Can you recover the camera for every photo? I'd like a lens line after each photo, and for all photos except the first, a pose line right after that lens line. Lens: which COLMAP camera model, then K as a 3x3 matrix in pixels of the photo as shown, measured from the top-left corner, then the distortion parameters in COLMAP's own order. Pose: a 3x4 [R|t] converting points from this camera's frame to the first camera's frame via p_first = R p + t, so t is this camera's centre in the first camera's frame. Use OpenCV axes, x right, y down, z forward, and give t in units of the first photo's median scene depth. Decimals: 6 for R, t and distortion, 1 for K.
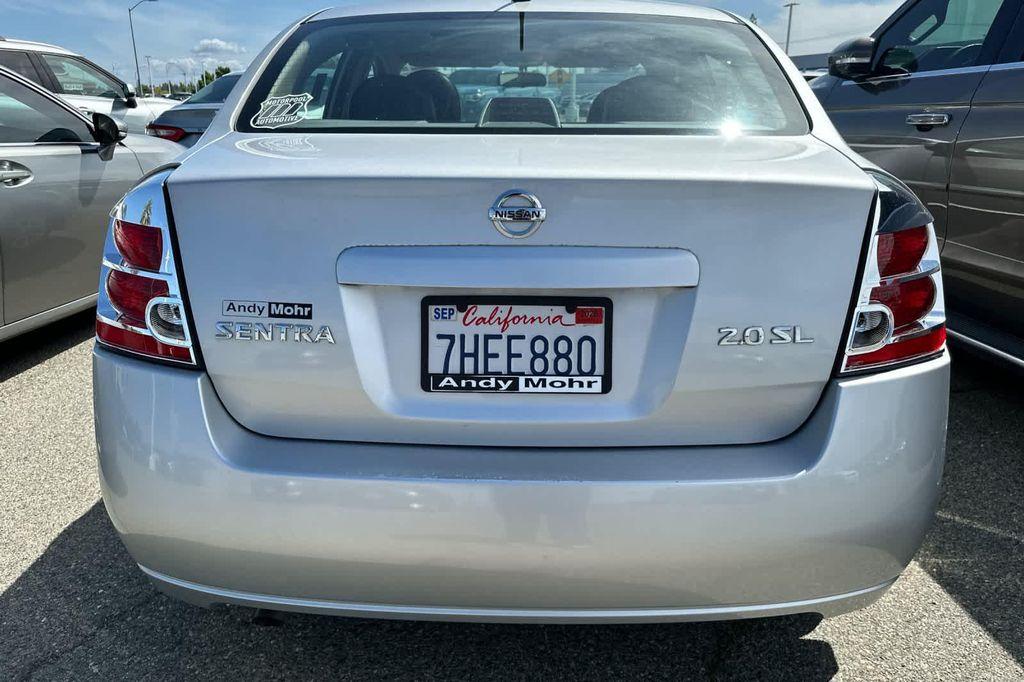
lens RADIAL K [[821.6, 0, 515.6], [0, 821.6, 339.2], [0, 0, 1]] dist [0.025186, -0.021349]
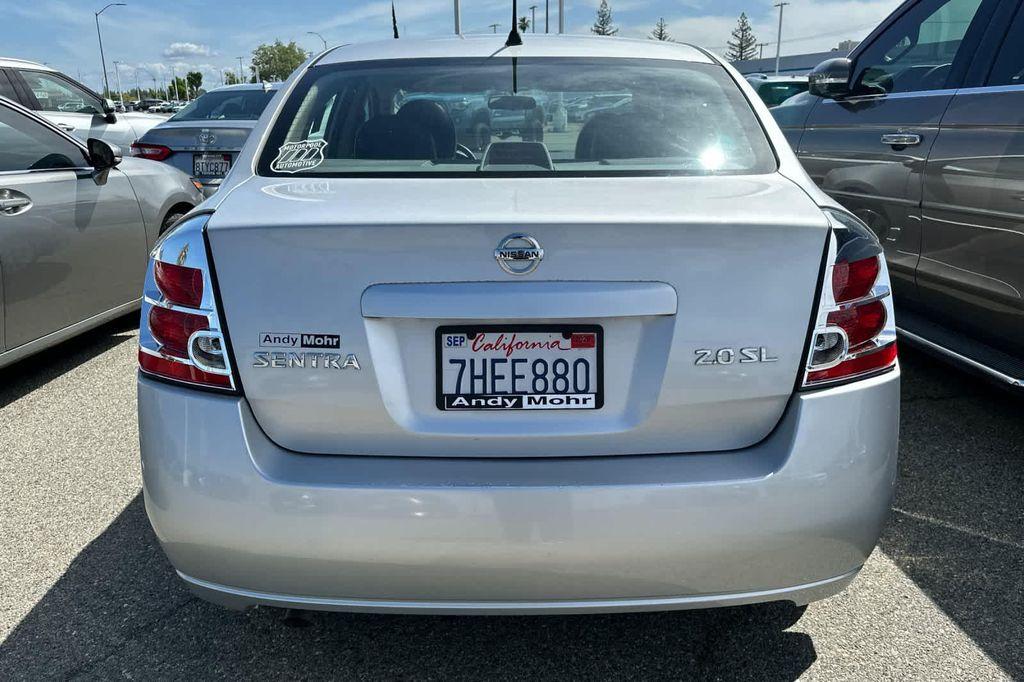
lens RADIAL K [[864.0, 0, 525.0], [0, 864.0, 327.2], [0, 0, 1]] dist [0.044415, -0.036025]
pose [[0.999571, -0.016862, 0.023943, -0.017910], [0.017485, 0.999507, -0.026076, -0.016124], [-0.023491, 0.026484, 0.999373, -0.184099]]
